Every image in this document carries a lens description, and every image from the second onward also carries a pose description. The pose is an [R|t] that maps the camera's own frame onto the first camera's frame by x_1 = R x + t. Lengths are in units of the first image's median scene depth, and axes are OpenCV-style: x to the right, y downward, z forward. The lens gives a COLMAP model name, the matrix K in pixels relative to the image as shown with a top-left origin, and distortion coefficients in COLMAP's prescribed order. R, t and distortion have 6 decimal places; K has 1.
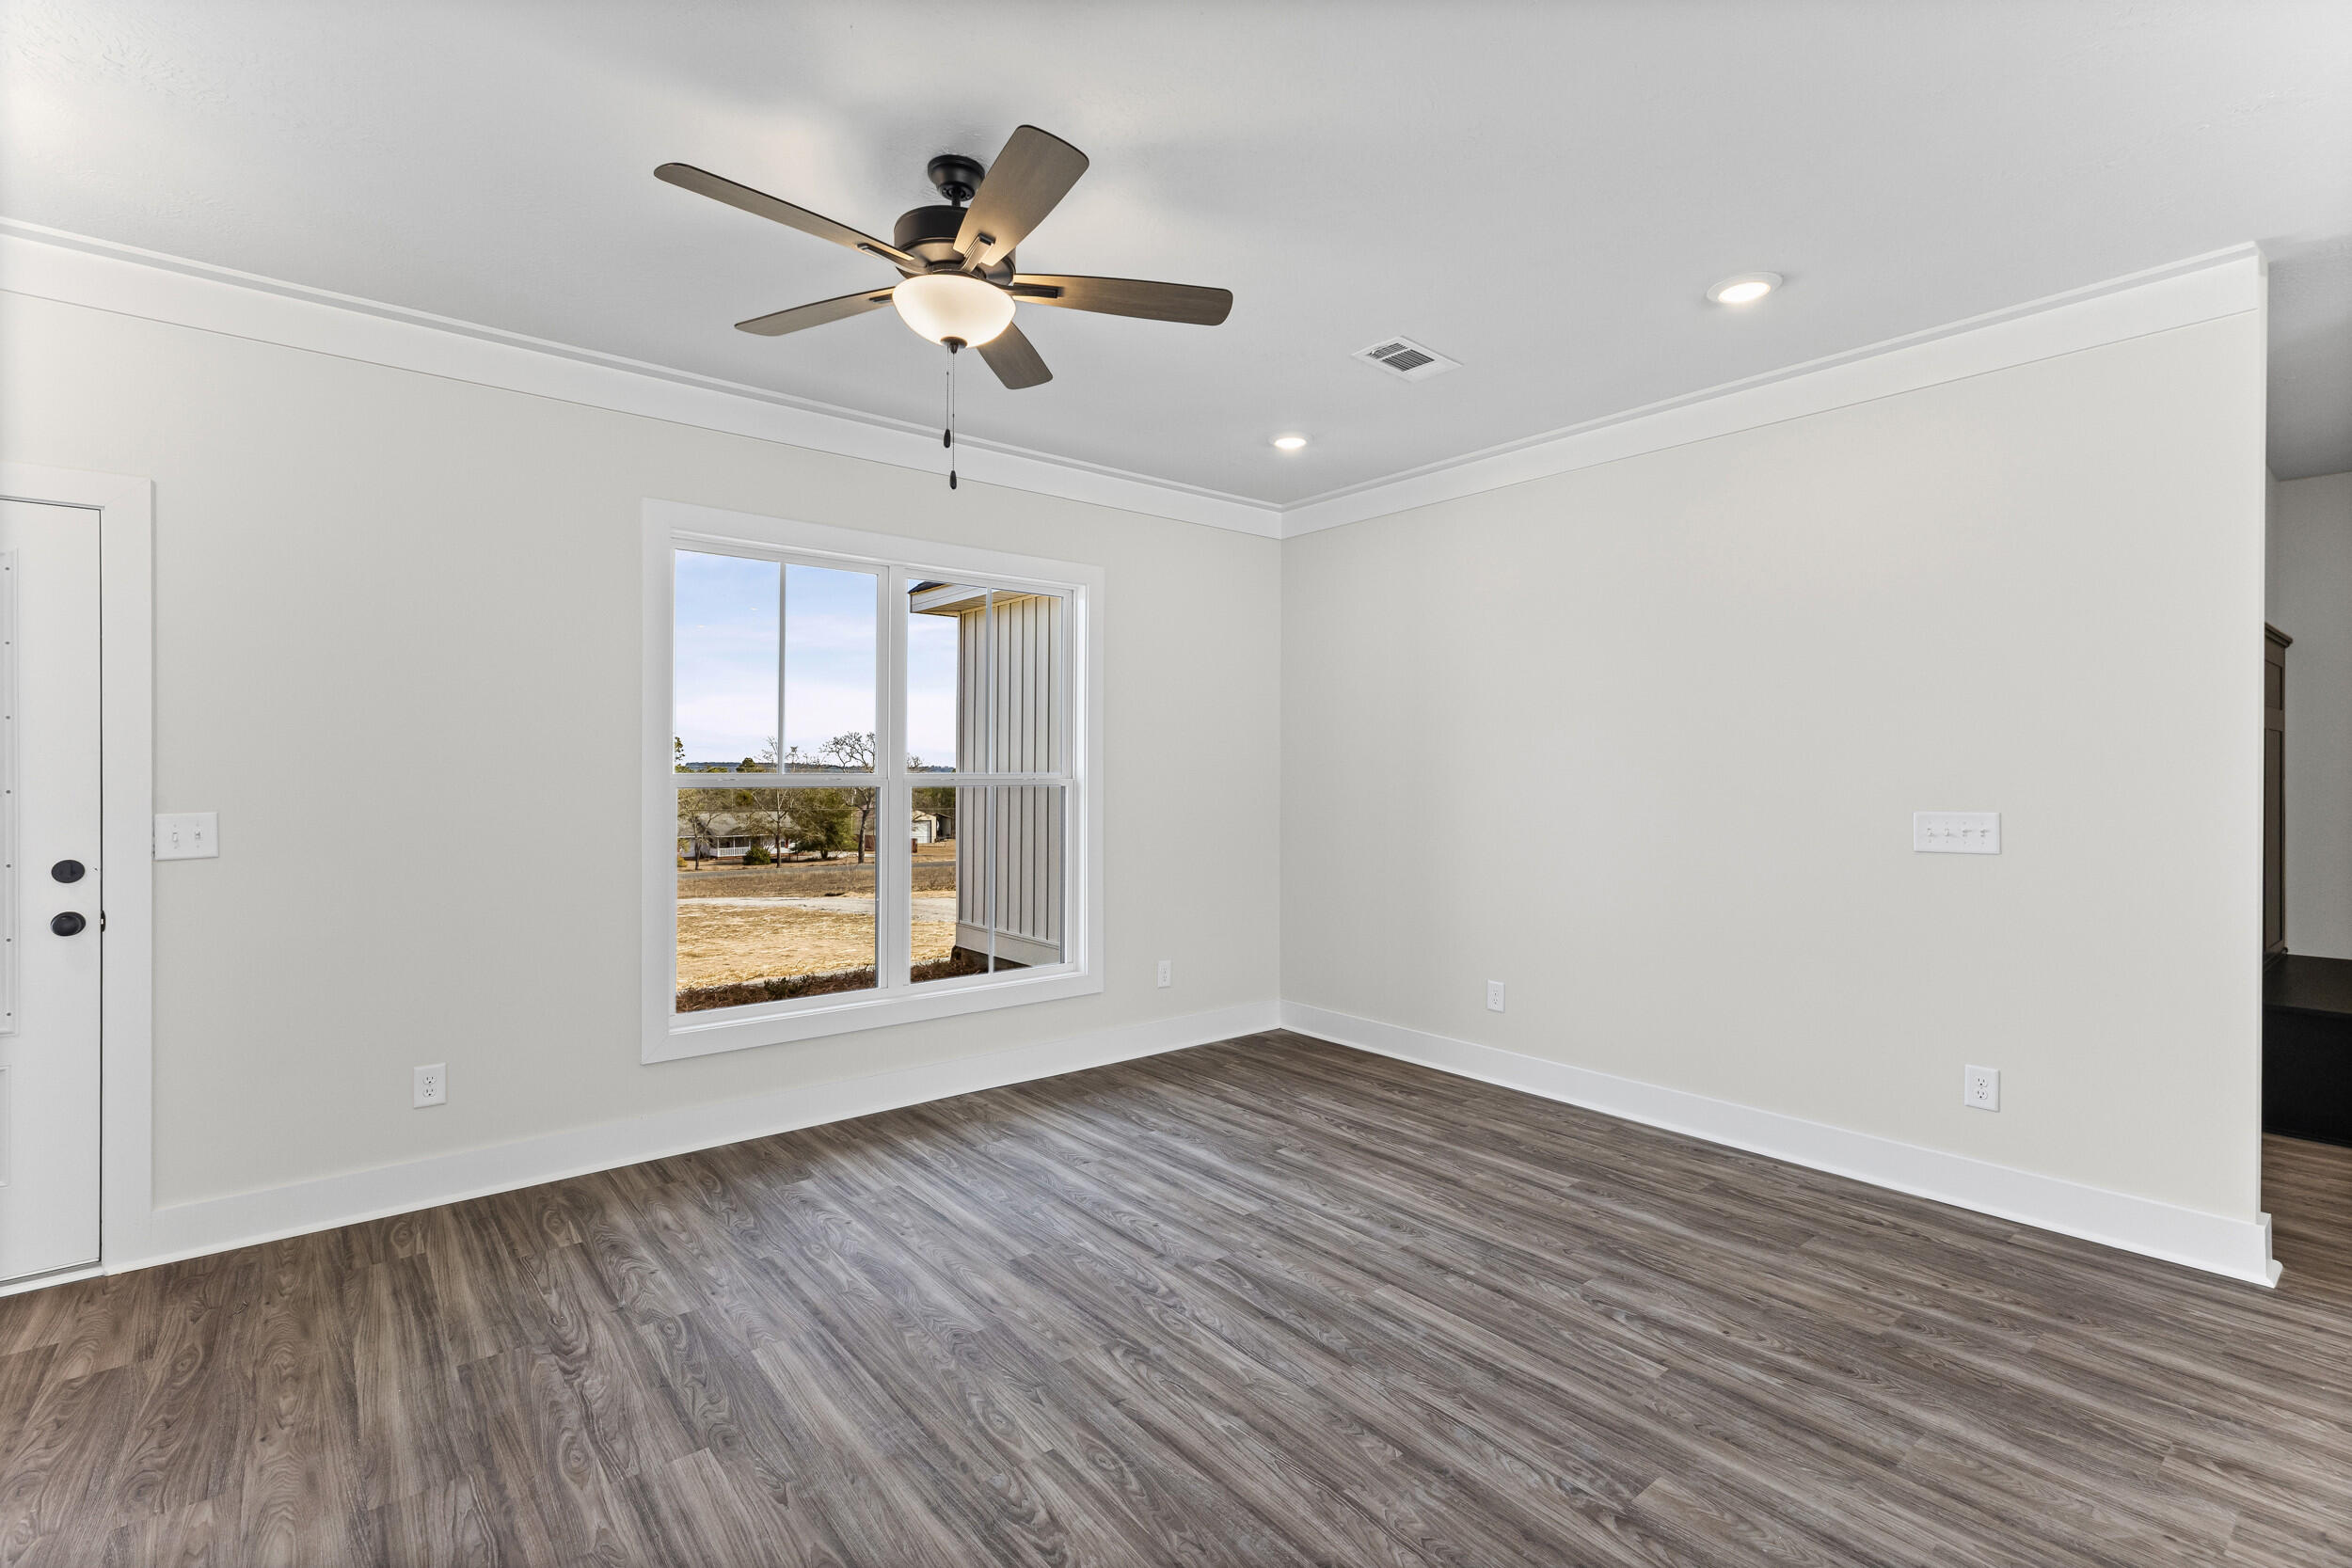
lens RADIAL K [[1073.7, 0, 1164.7], [0, 1073.7, 770.8], [0, 0, 1]] dist [0.005269, -0.000398]
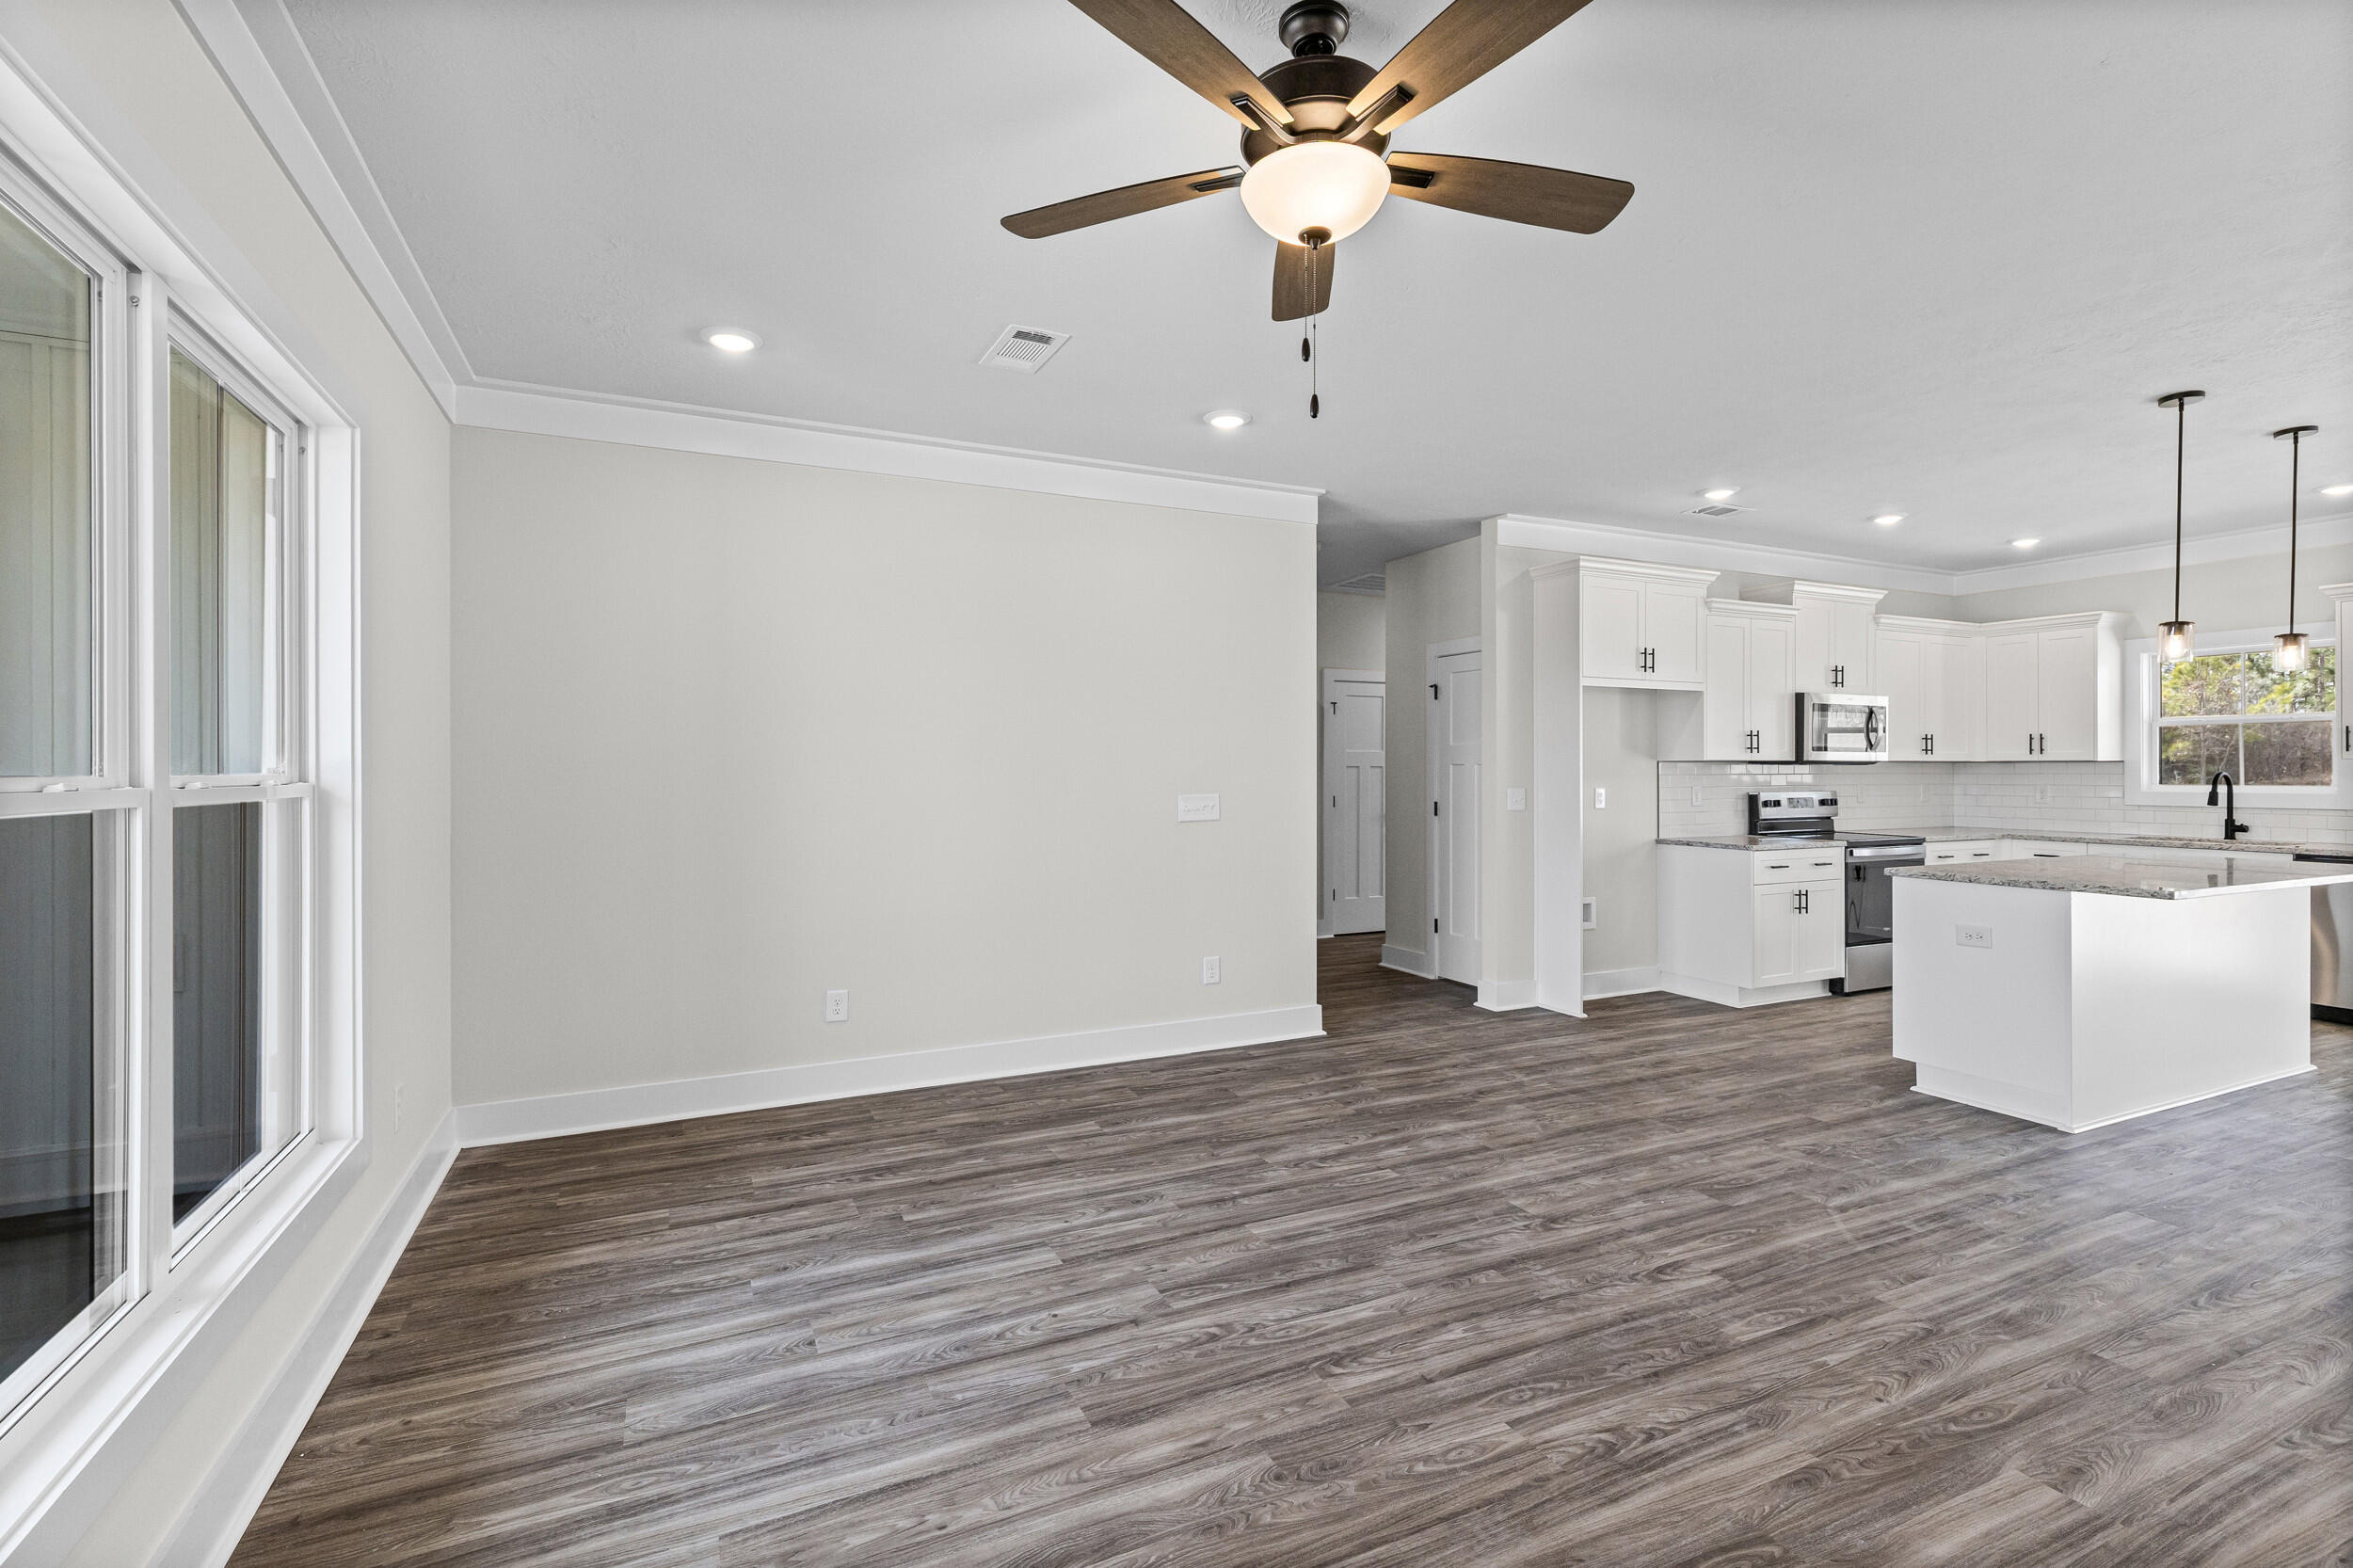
lens RADIAL K [[1074.2, 0, 1170.6], [0, 1074.2, 765.5], [0, 0, 1]] dist [0.005269, -0.000398]
pose [[0.228776, 0.002059, 0.973477, -0.749025], [0.000882, 0.999997, -0.002323, 0.000304], [-0.973479, 0.001390, 0.228774, 0.678960]]
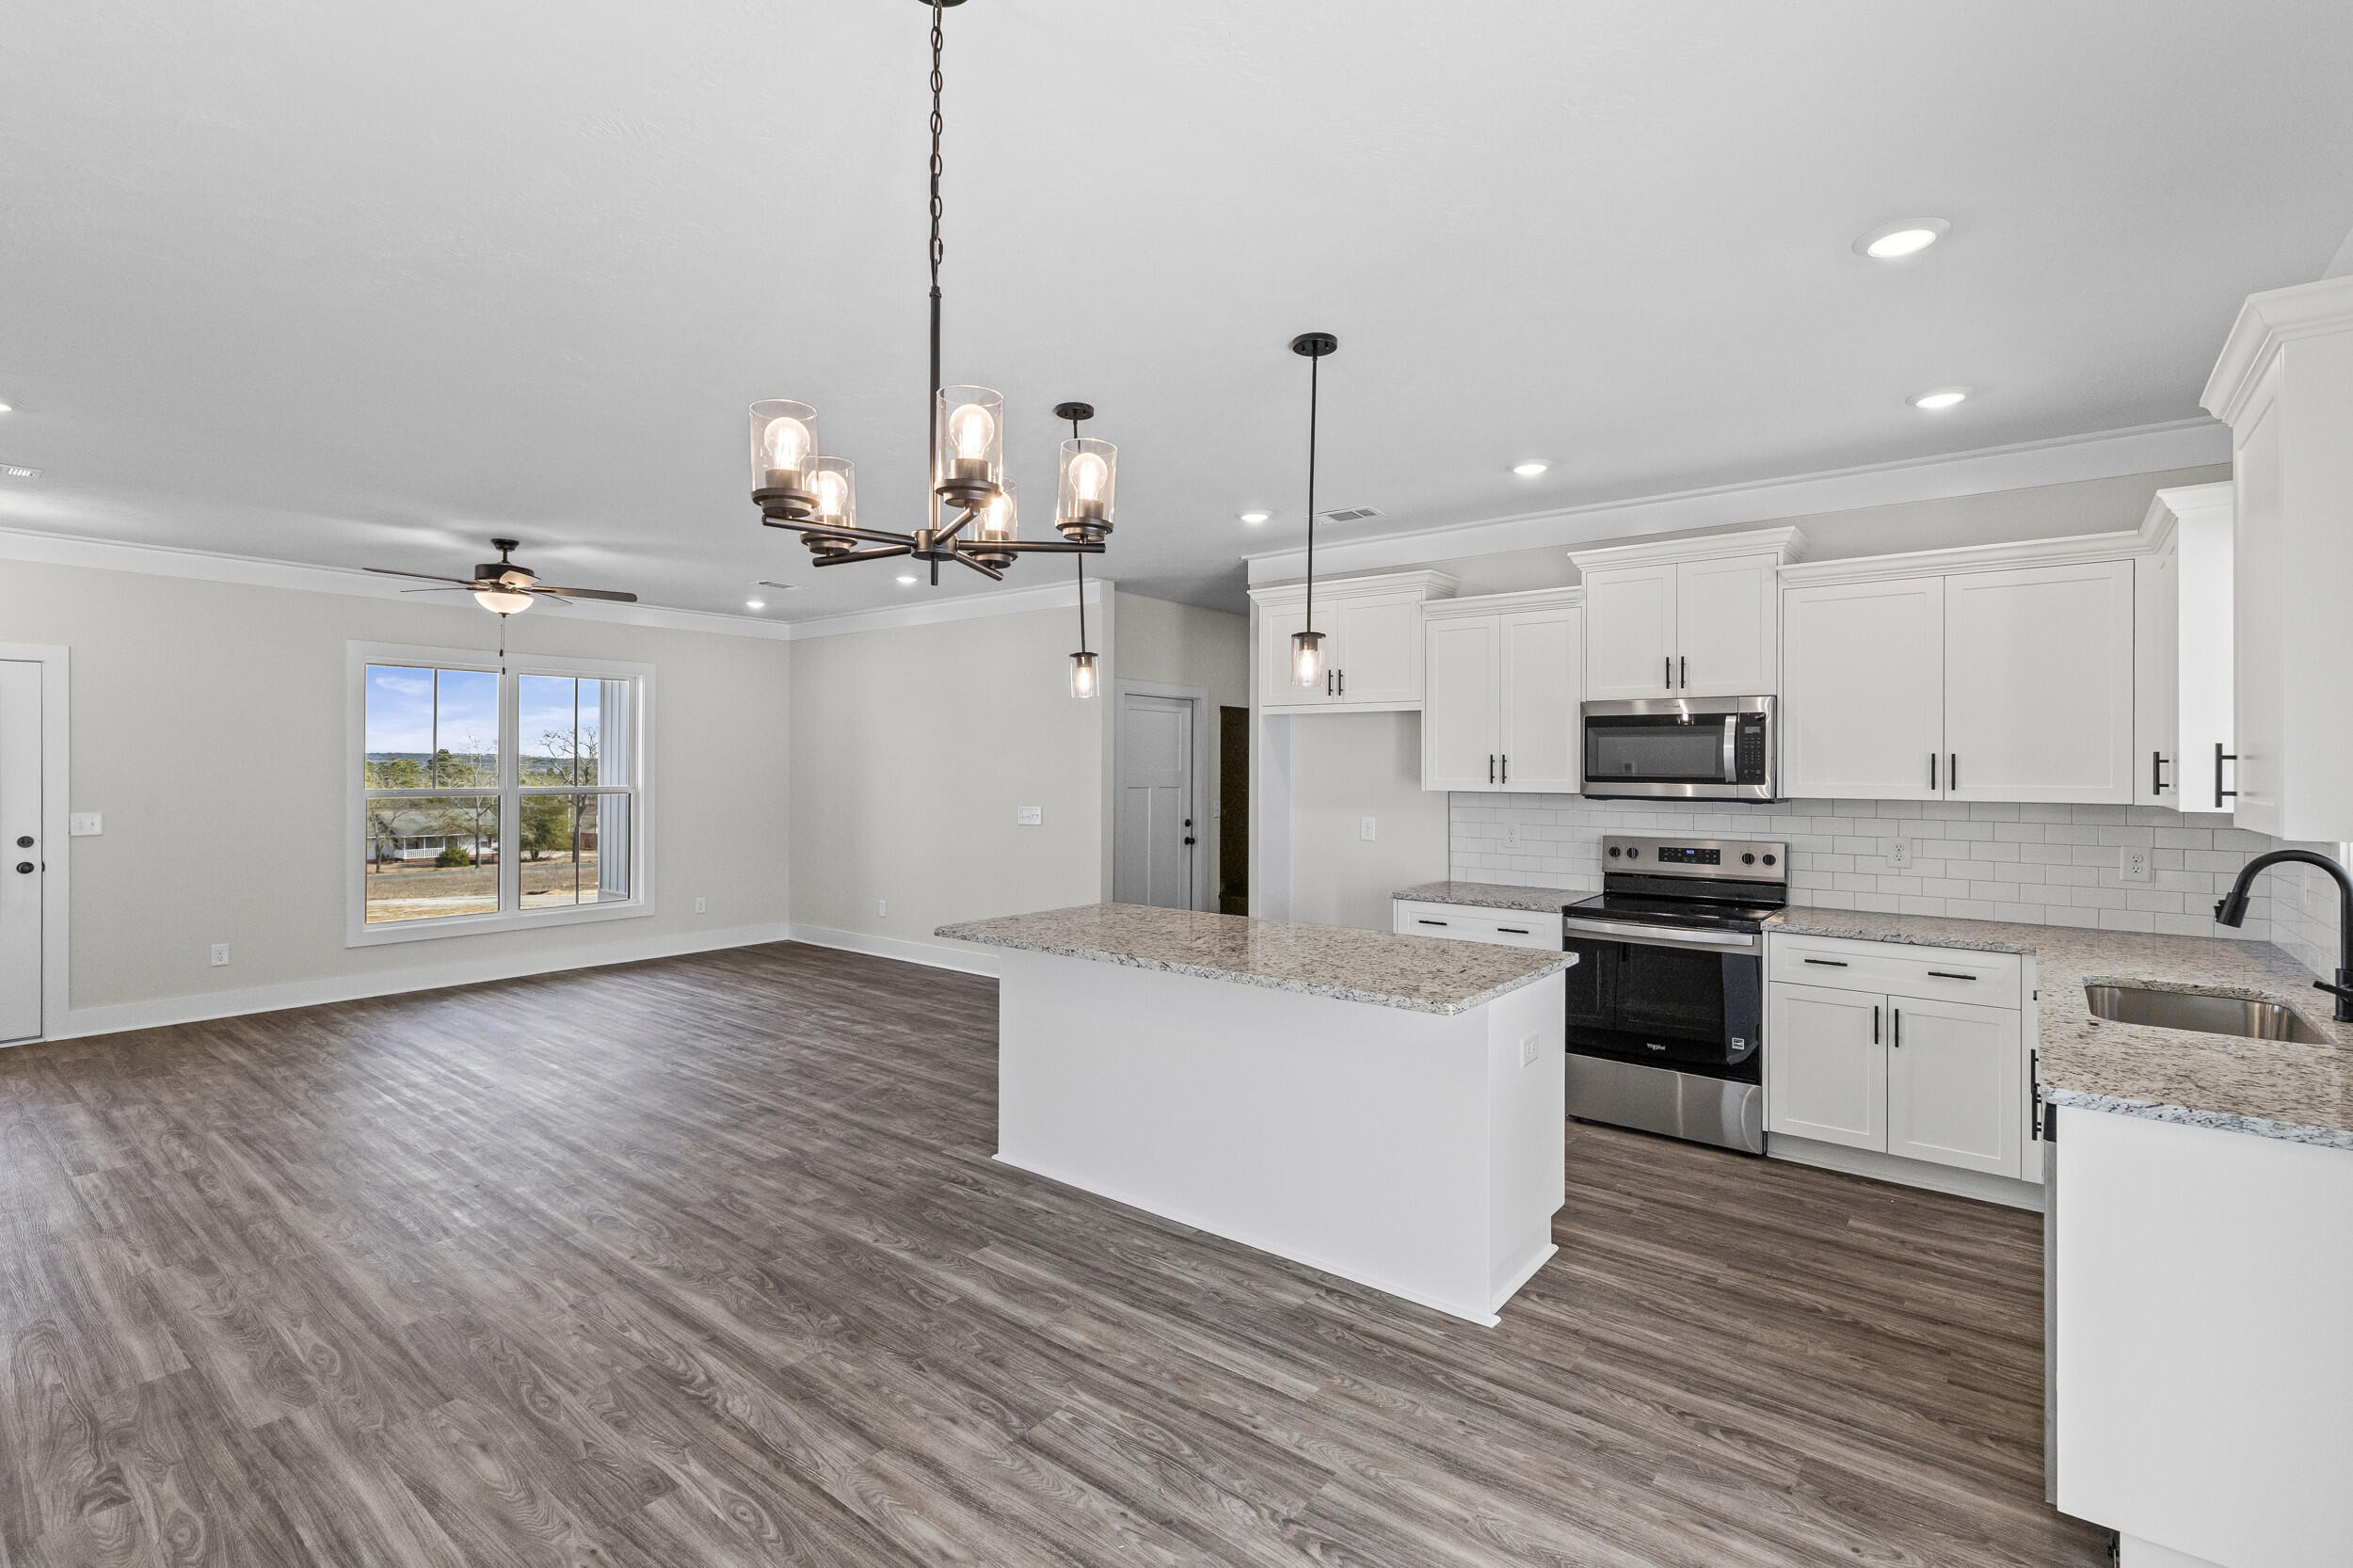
lens RADIAL K [[1074.2, 0, 1177.9], [0, 1074.2, 773.7], [0, 0, 1]] dist [0.005269, -0.000398]
pose [[0.973987, 0.001625, 0.226597, 0.520540], [-0.003471, 0.999964, 0.007749, -0.047892], [-0.226576, -0.008334, 0.973958, -1.207480]]
